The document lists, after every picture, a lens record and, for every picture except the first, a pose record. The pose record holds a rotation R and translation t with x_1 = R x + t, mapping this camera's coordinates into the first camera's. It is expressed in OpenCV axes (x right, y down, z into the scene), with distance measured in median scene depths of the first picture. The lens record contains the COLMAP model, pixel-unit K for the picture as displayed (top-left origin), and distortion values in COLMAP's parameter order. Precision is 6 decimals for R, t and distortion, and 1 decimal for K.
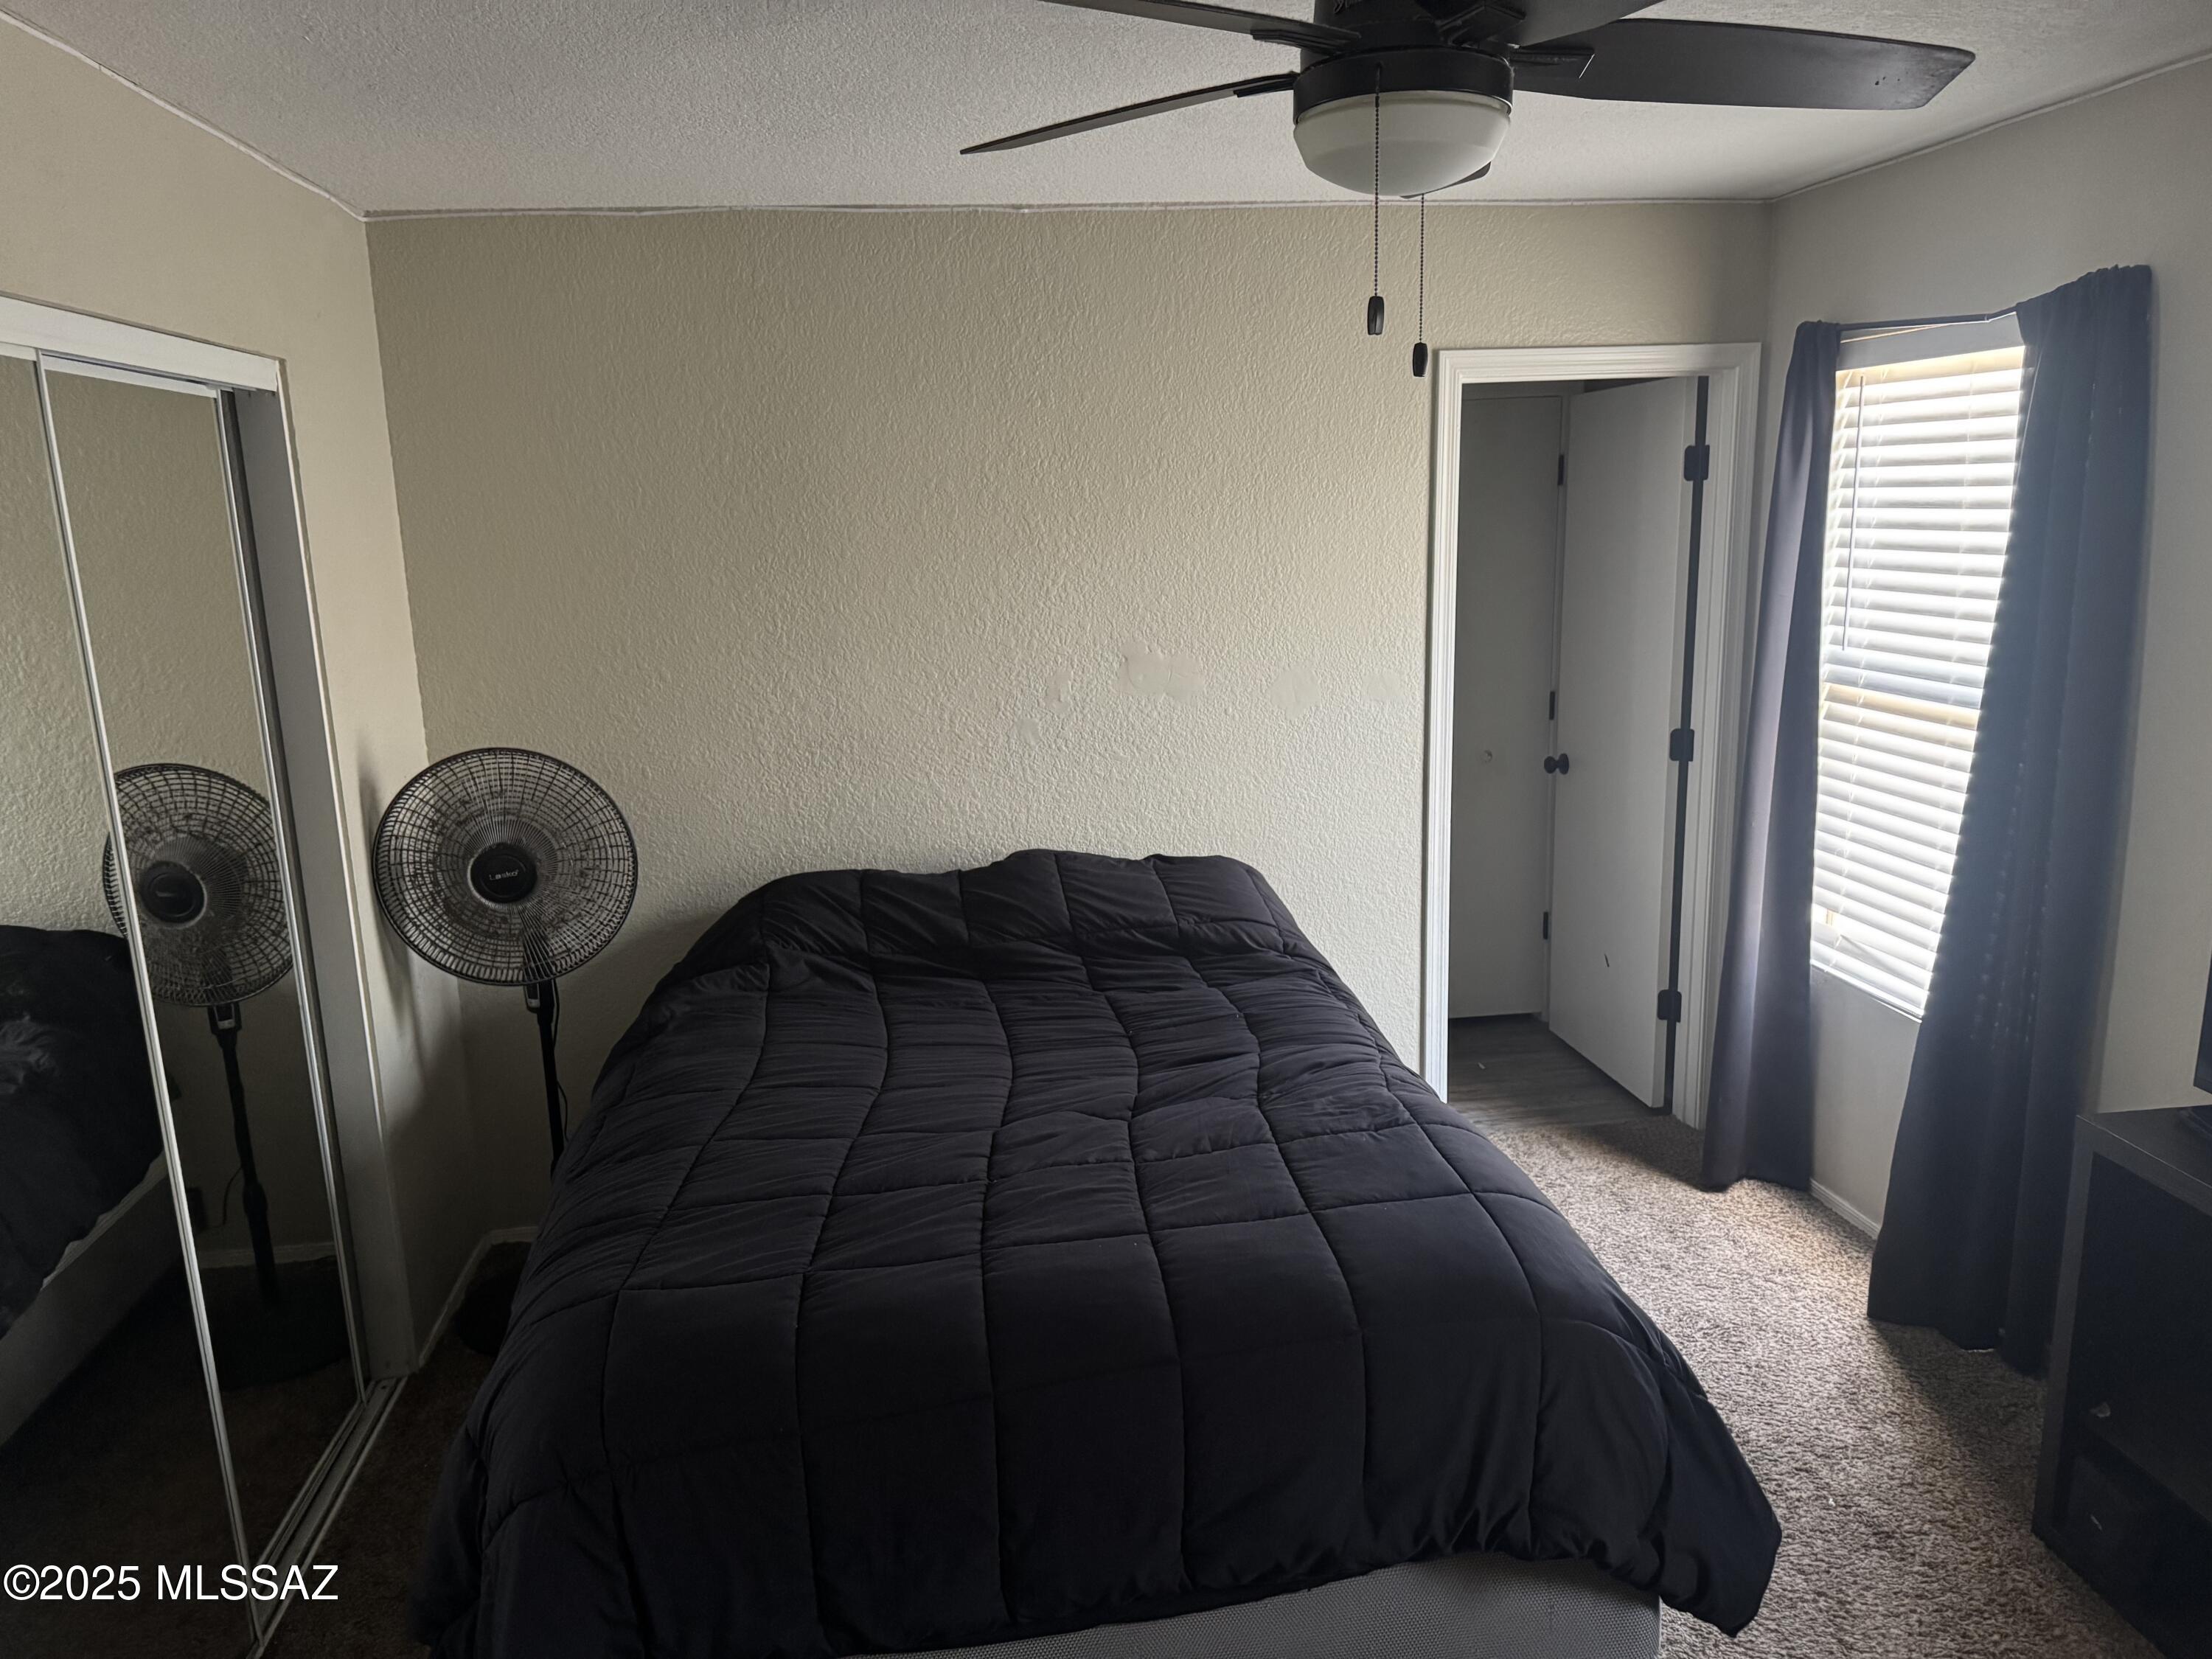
lens RADIAL K [[1543.0, 0, 1111.6], [0, 1543.0, 822.0], [0, 0, 1]] dist [0.013153, -0.012143]
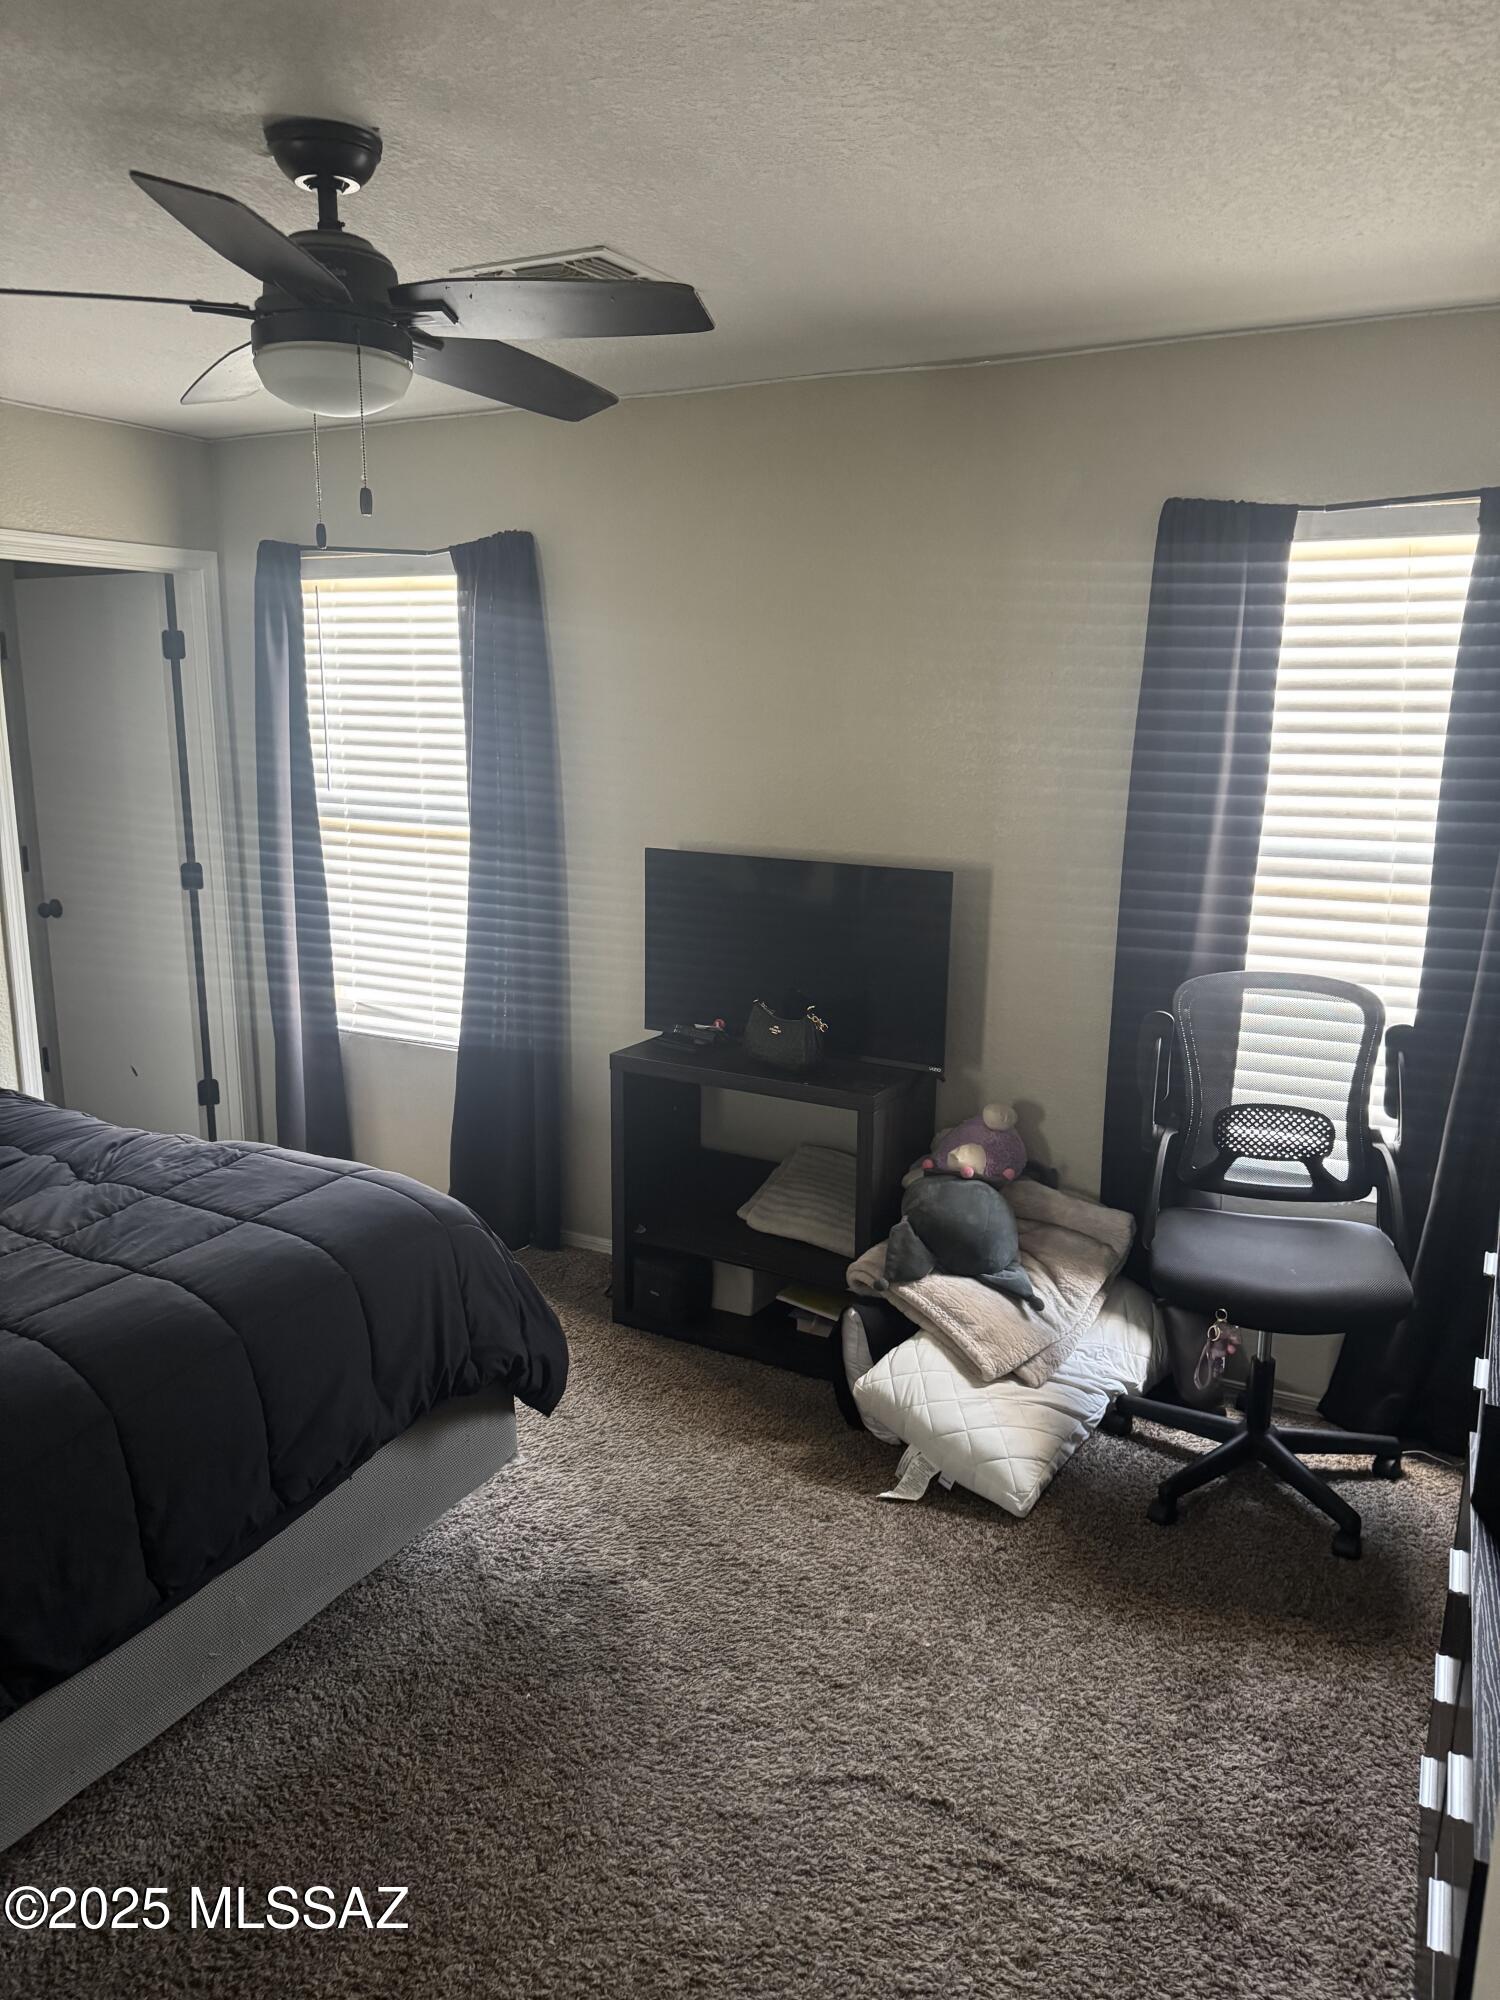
lens RADIAL K [[1395.1, 0, 750.0], [0, 1395.1, 1000.0], [0, 0, 1]] dist [0.013153, -0.012143]
pose [[0.585283, -0.138834, 0.798855, -0.390581], [0.136562, 0.988036, 0.071660, 0.040192], [-0.799246, 0.067151, 0.597240, -0.003767]]
